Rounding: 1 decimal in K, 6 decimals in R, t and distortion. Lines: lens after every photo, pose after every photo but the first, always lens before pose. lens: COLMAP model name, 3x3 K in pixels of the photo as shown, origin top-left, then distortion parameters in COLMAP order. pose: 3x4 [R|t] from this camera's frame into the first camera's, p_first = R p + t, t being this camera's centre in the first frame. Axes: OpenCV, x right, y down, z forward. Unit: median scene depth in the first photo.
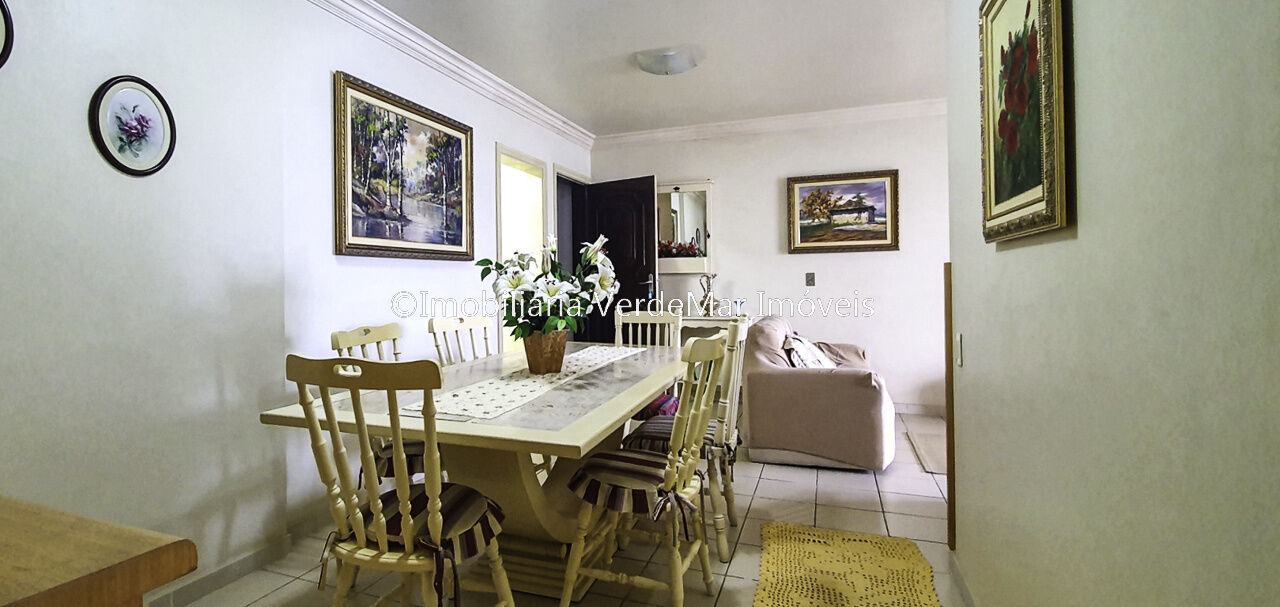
lens RADIAL K [[635.3, 0, 637.3], [0, 635.3, 279.9], [0, 0, 1]] dist [0.000040, 0.000000]
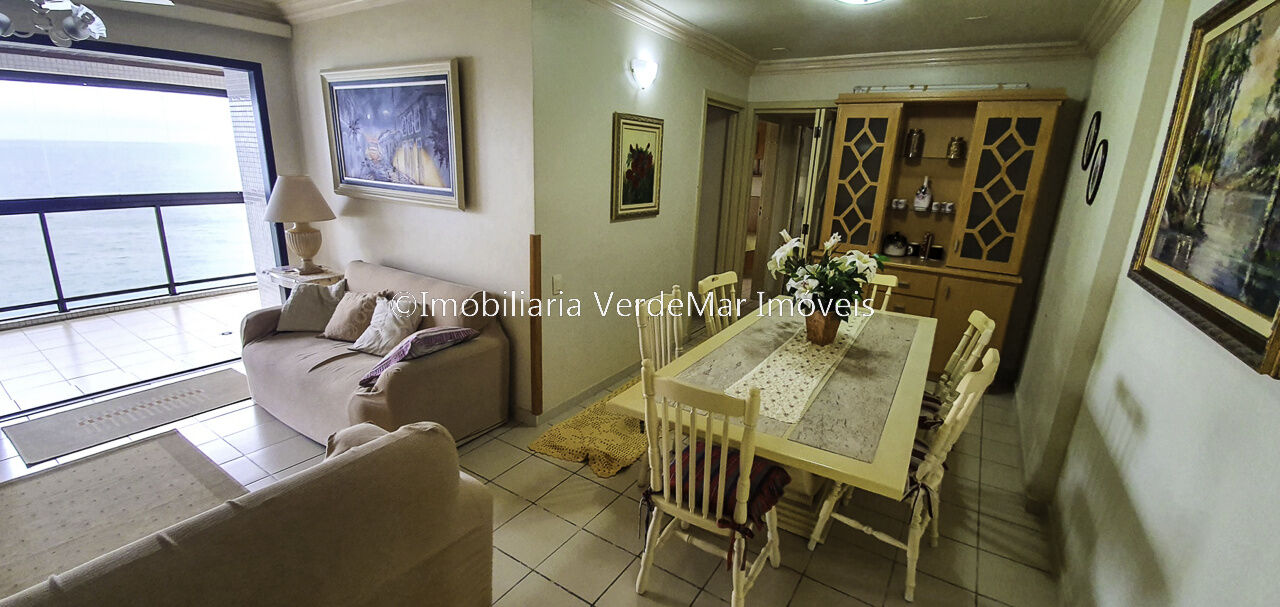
lens RADIAL K [[522.8, 0, 640.0], [0, 522.8, 303.5], [0, 0, 1]] dist [-0.000143, -0.000020]
pose [[-0.959401, -0.093688, 0.266032, -0.055956], [-0.023376, 0.966386, 0.256029, -0.148500], [-0.281076, 0.239416, -0.929342, 1.651721]]
